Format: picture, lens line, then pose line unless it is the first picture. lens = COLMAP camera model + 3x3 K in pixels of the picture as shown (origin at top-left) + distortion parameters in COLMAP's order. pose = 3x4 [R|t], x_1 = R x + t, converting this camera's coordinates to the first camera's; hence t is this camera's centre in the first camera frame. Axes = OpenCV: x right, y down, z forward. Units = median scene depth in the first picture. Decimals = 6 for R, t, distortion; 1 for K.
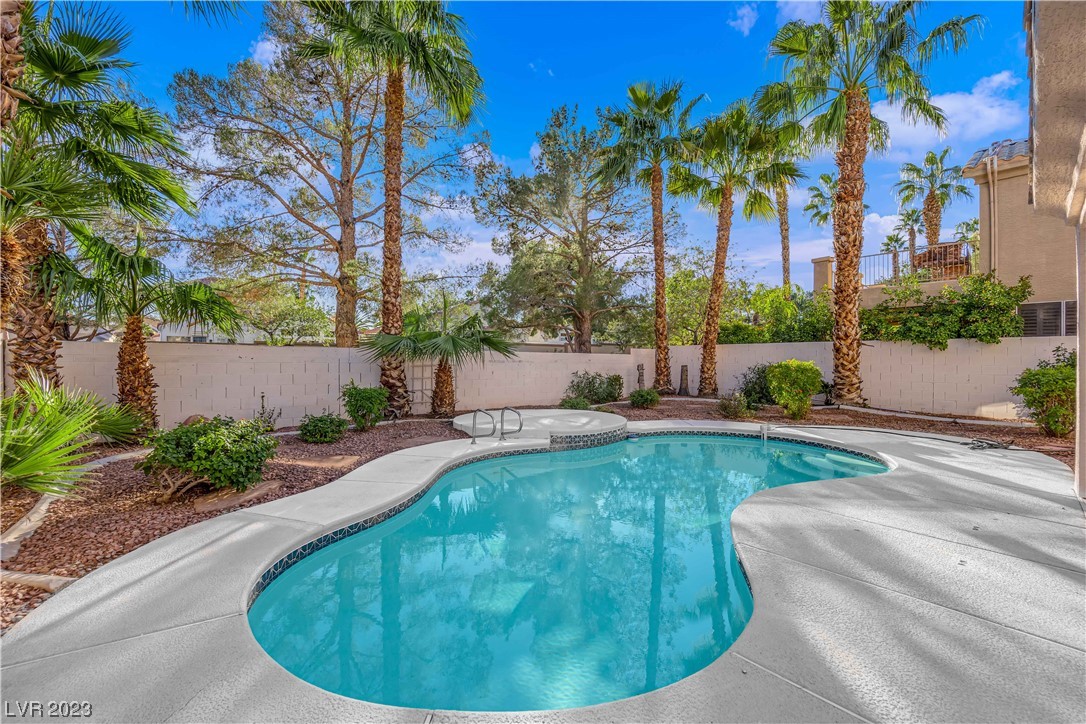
lens RADIAL K [[451.8, 0, 539.3], [0, 451.8, 360.0], [0, 0, 1]] dist [-0.001921, -0.000520]
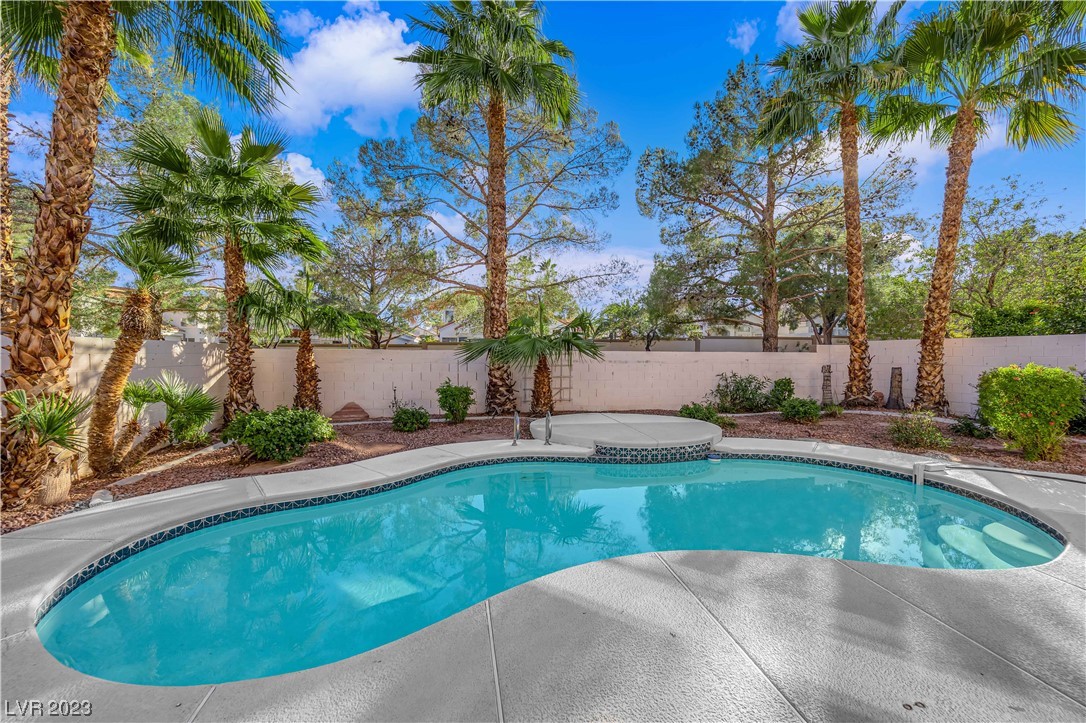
lens RADIAL K [[451.8, 0, 539.3], [0, 451.8, 359.5], [0, 0, 1]] dist [-0.001921, -0.000520]
pose [[0.853207, 0.005018, -0.521548, 0.332100], [0.001051, 0.999935, 0.011339, -0.016038], [0.521571, -0.010223, 0.853147, 0.118550]]
